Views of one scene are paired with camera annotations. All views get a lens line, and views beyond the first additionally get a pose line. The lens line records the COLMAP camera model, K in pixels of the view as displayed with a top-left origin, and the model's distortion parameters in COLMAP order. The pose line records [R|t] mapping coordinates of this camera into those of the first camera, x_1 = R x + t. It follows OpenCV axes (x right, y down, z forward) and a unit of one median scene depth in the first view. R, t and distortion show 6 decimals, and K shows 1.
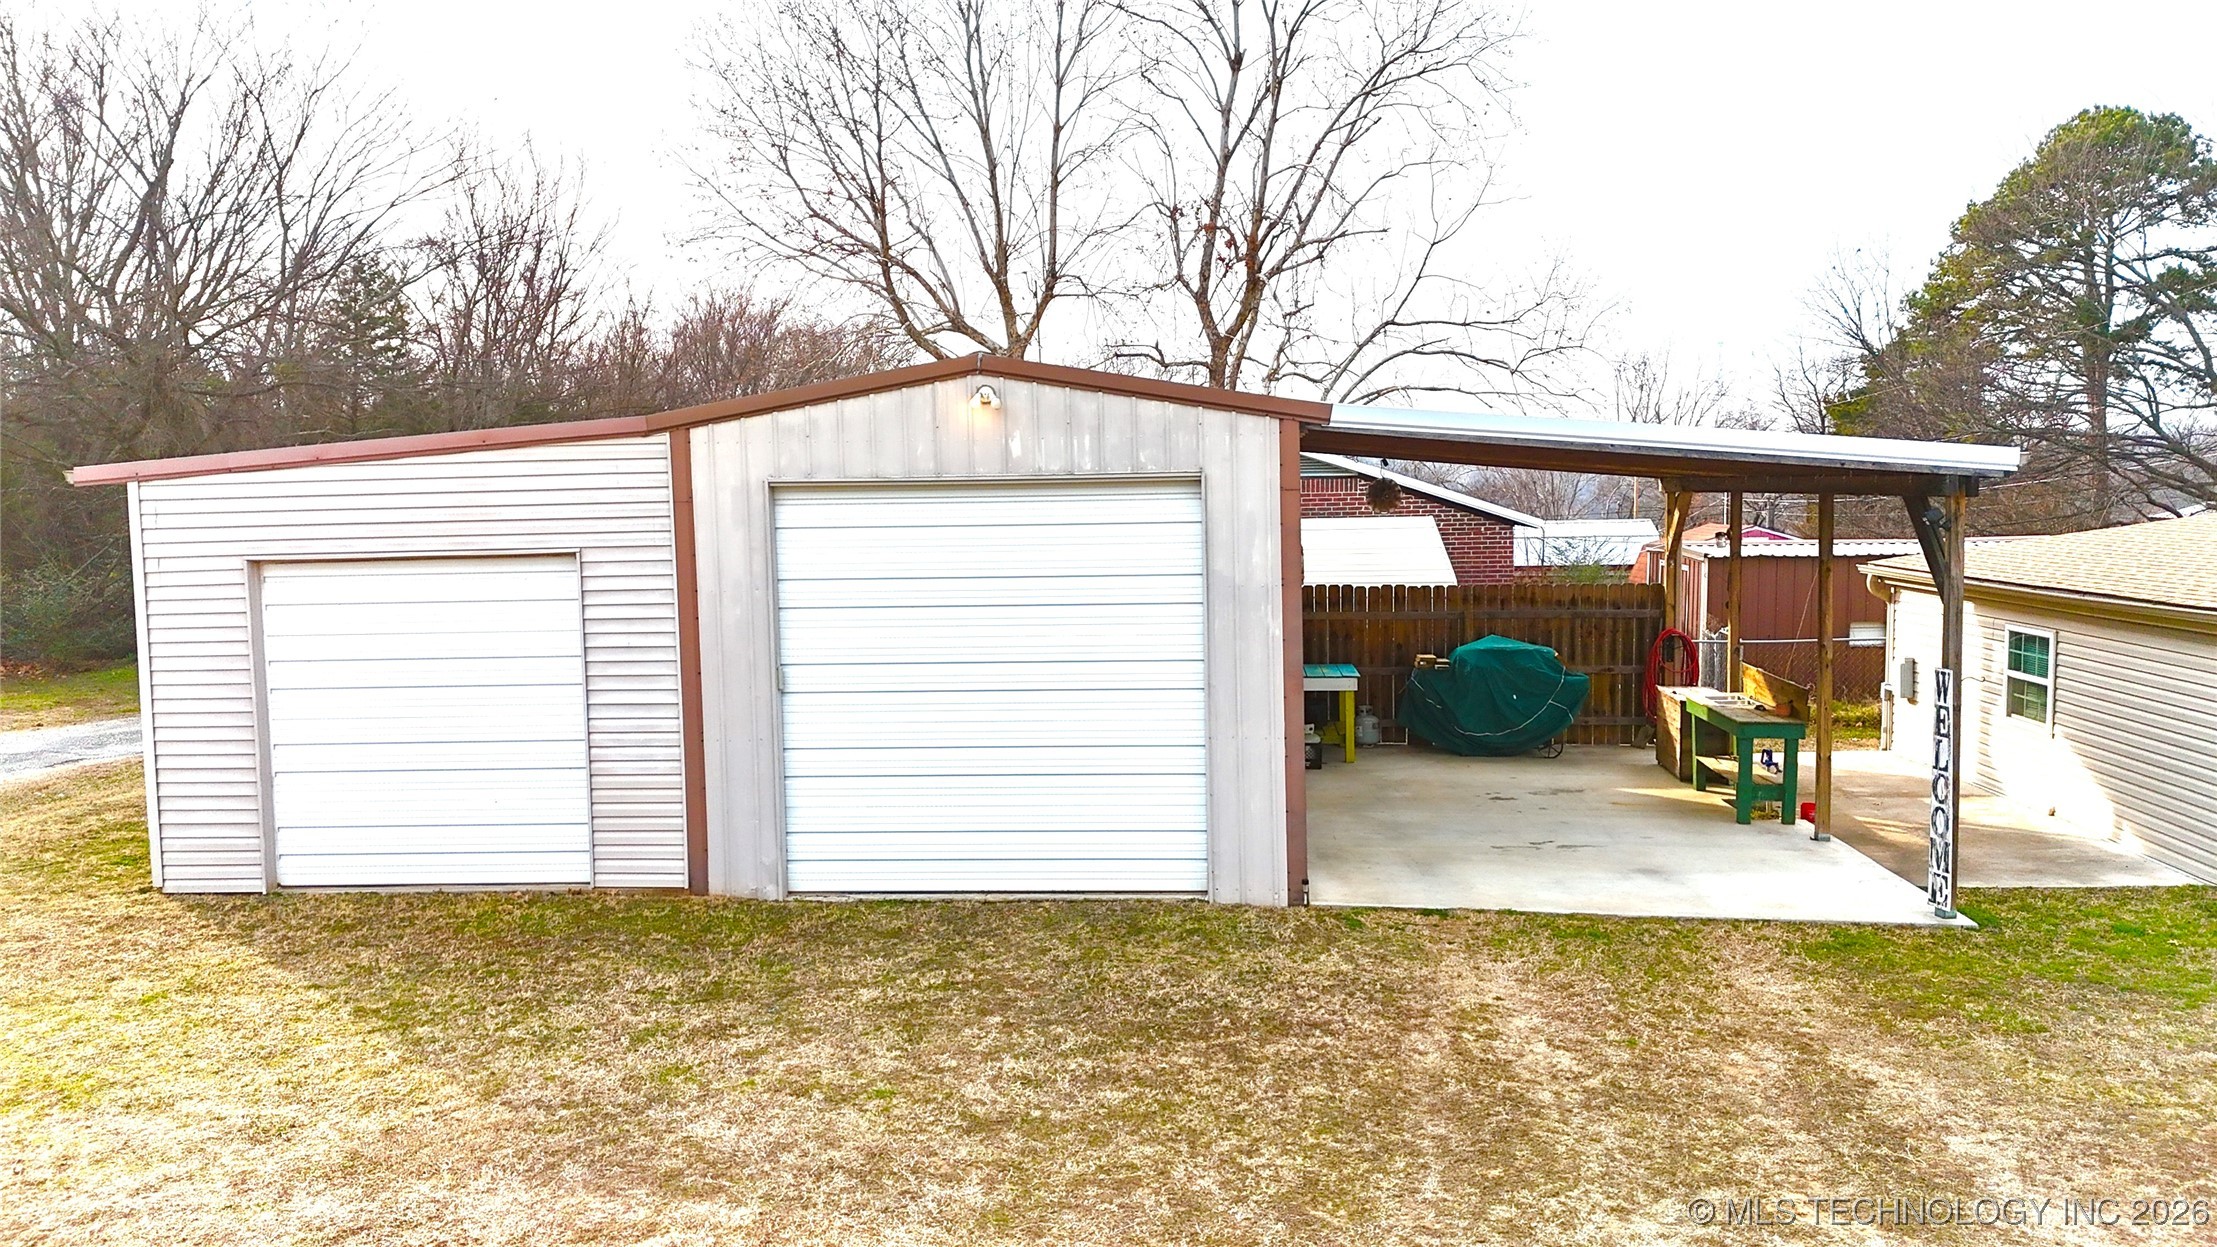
lens RADIAL K [[1620.4, 0, 1105.4], [0, 1620.4, 620.8], [0, 0, 1]] dist [0.082192, -0.087437]
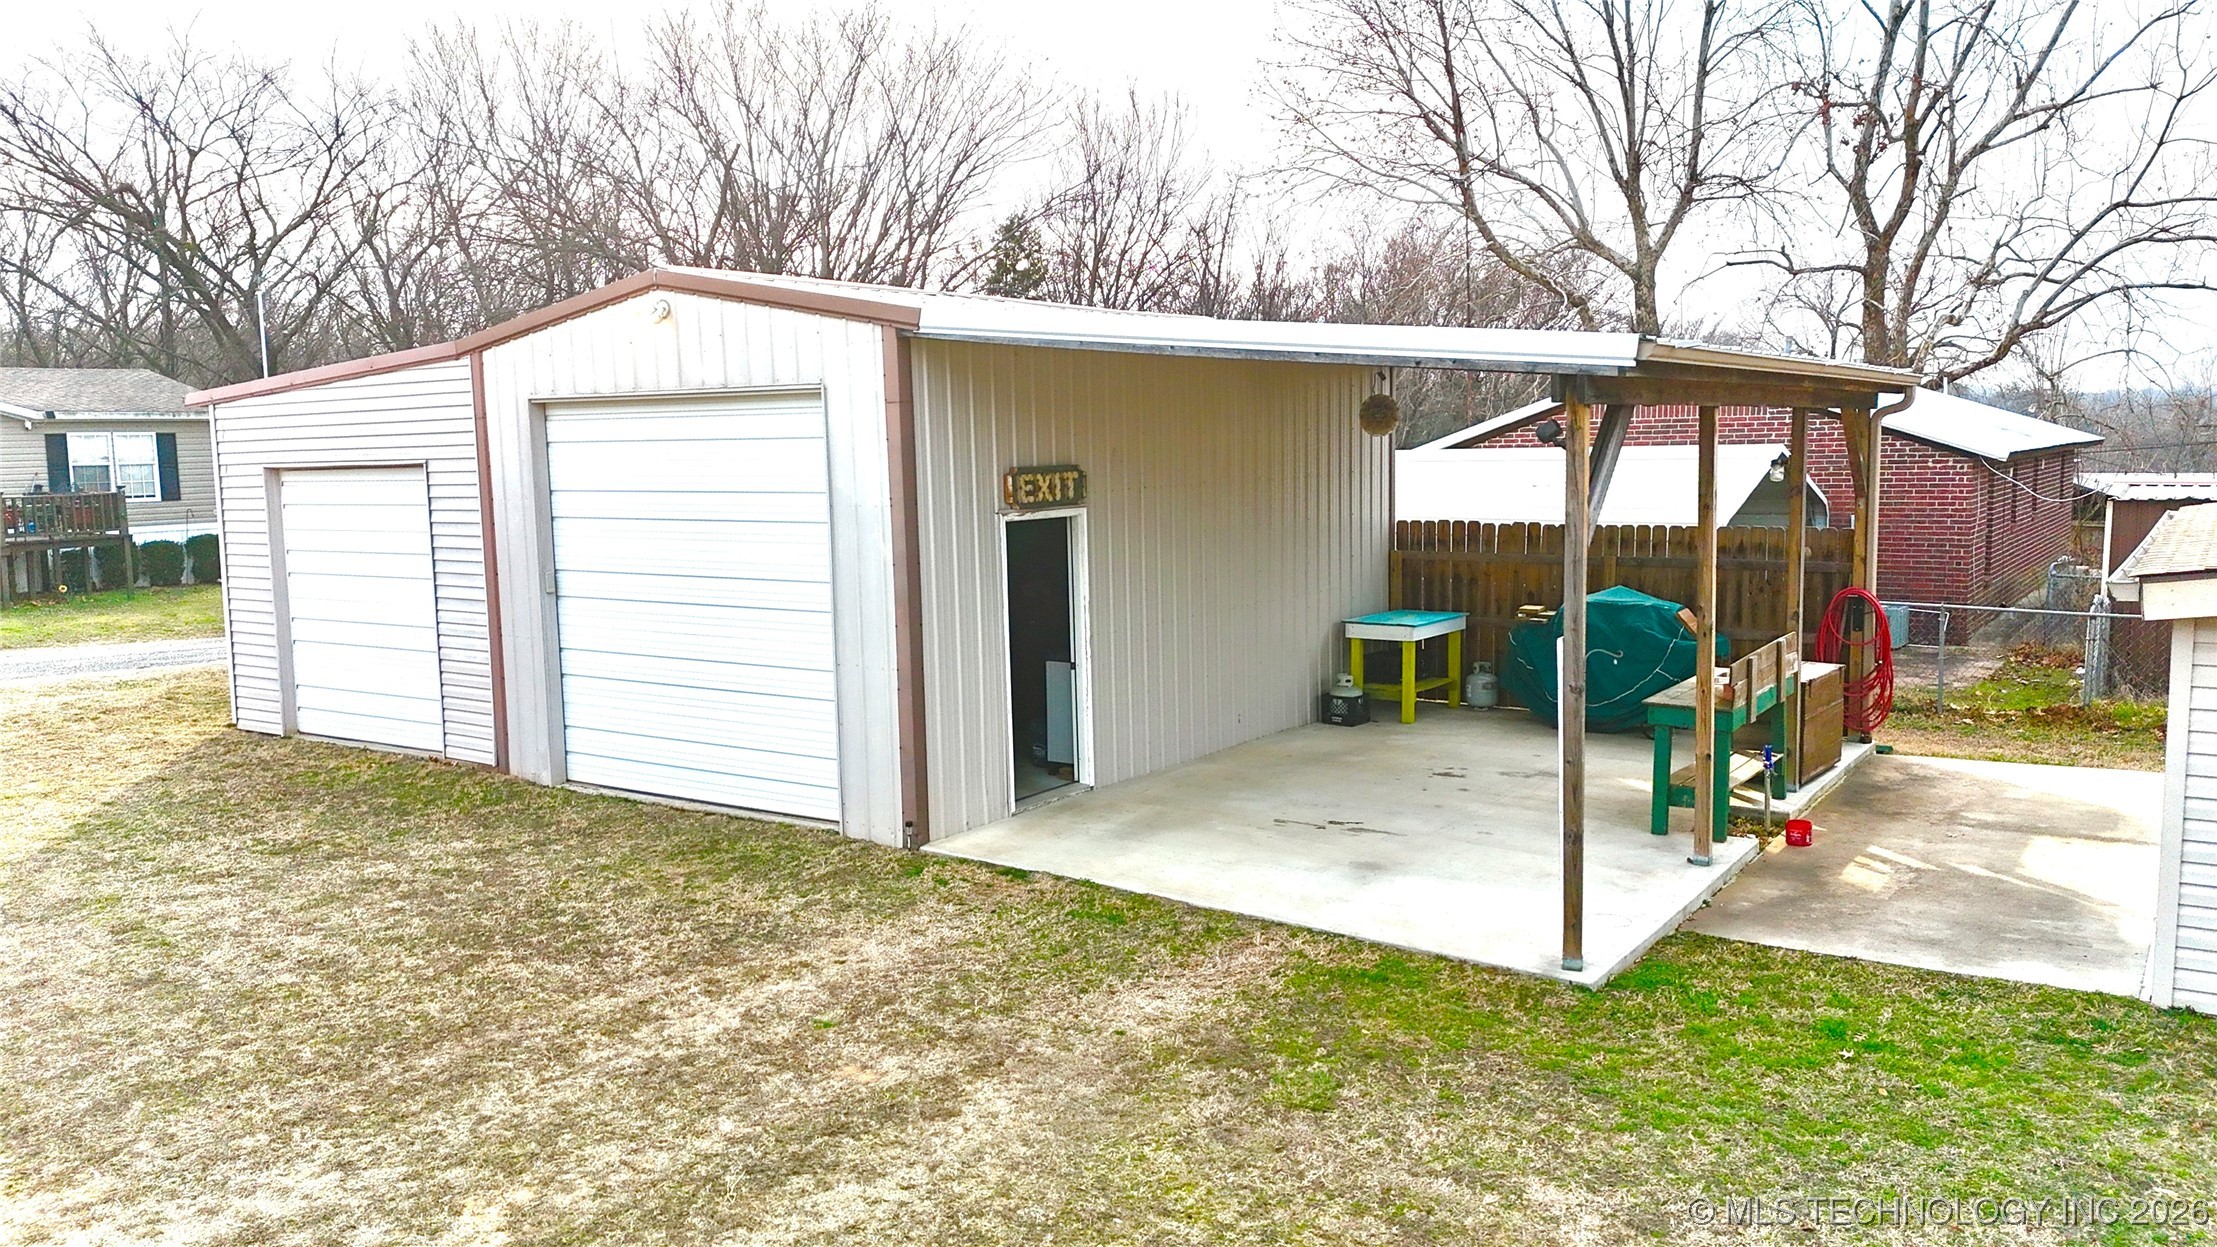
lens RADIAL K [[1620.4, 0, 1105.4], [0, 1620.4, 620.8], [0, 0, 1]] dist [0.082192, -0.087437]
pose [[0.865925, 0.057082, -0.496906, 0.651547], [-0.038115, 0.998108, 0.048238, -0.005286], [0.498720, -0.022831, 0.866462, 0.239507]]
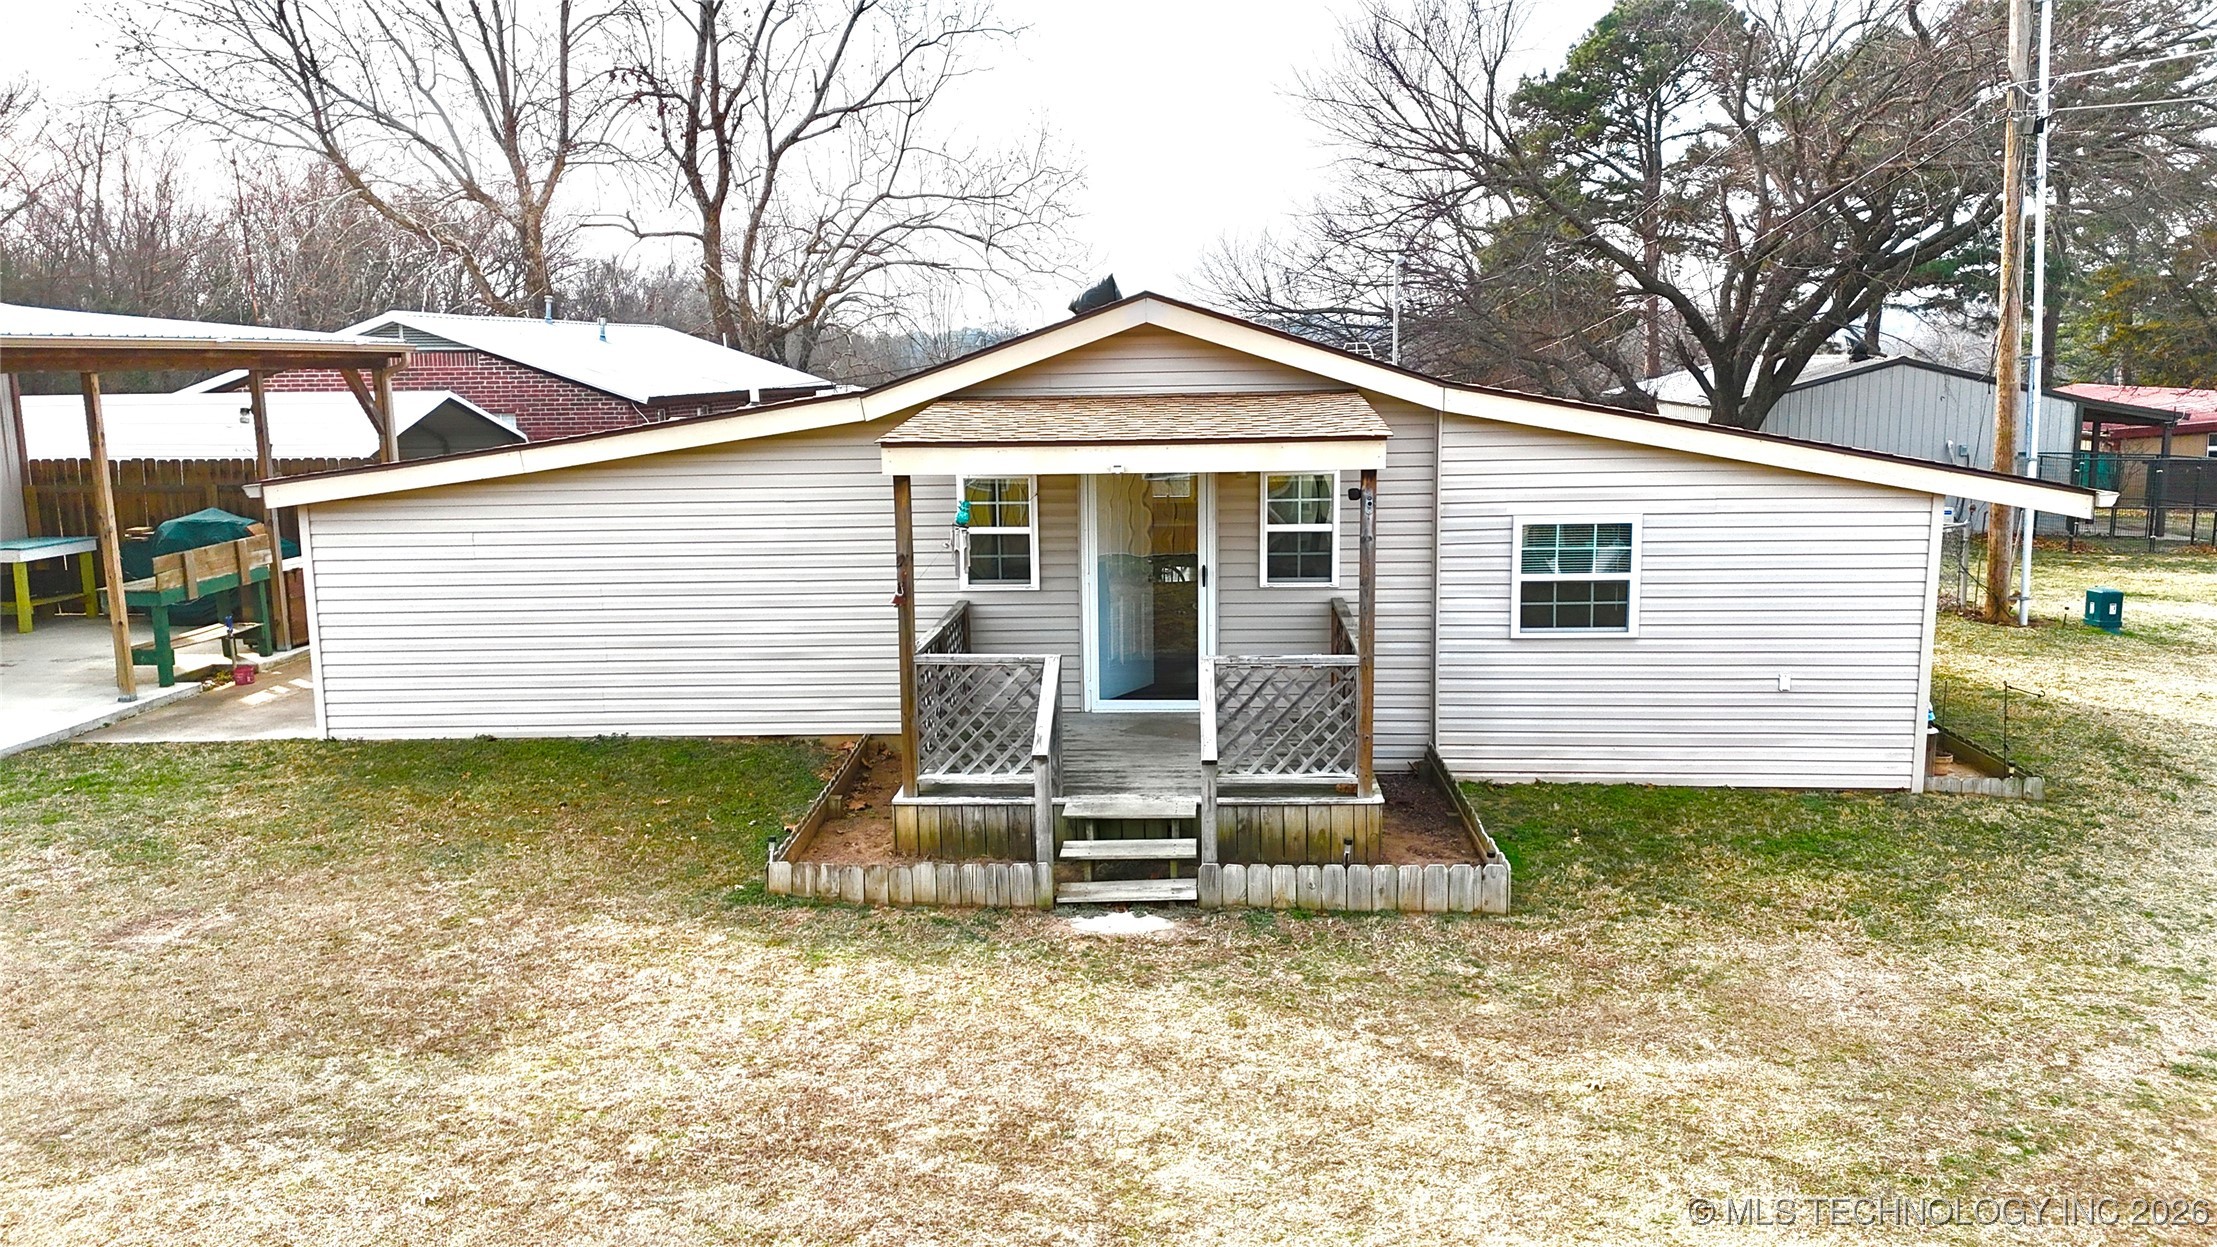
lens RADIAL K [[1620.4, 0, 1105.4], [0, 1620.4, 620.8], [0, 0, 1]] dist [0.082192, -0.087437]
pose [[0.999822, -0.003336, 0.018564, 1.200191], [0.001897, 0.997028, 0.077017, 0.001386], [-0.018765, -0.076968, 0.996857, -0.078453]]
